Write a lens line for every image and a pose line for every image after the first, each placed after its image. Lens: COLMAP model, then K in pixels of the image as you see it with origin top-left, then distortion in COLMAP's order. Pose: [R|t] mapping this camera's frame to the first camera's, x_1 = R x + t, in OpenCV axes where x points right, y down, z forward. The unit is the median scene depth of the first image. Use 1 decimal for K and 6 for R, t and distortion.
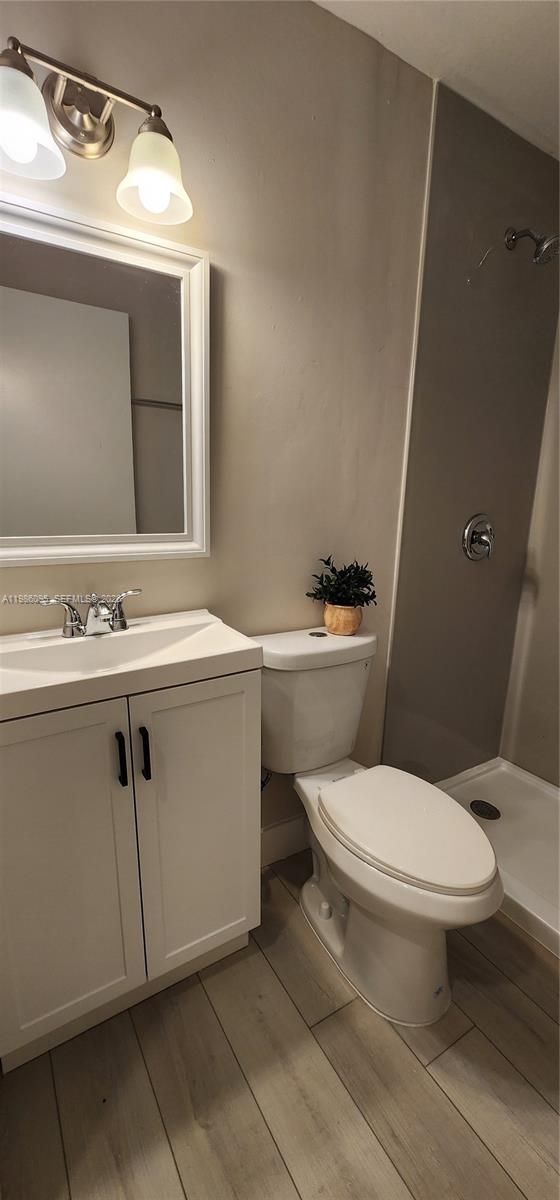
lens RADIAL K [[488.4, 0, 282.1], [0, 488.4, 612.5], [0, 0, 1]] dist [0.000122, 0.000159]
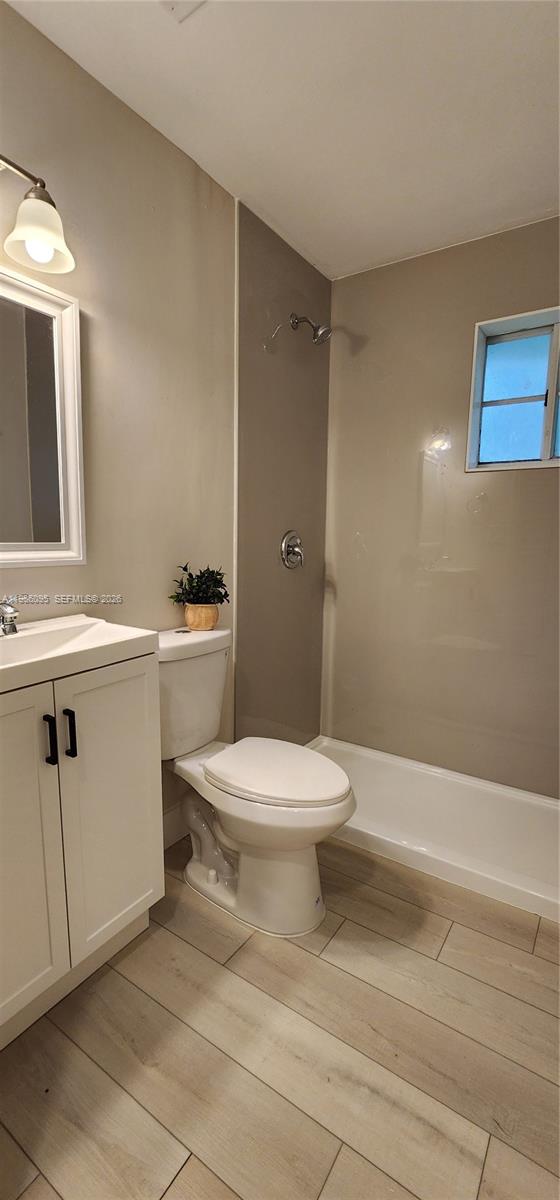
lens RADIAL K [[488.4, 0, 282.1], [0, 488.4, 612.5], [0, 0, 1]] dist [0.000122, 0.000159]
pose [[0.913185, -0.078960, 0.399822, -0.188212], [0.105981, 0.993308, -0.045894, 0.086417], [-0.393523, 0.084283, 0.915443, -0.155851]]
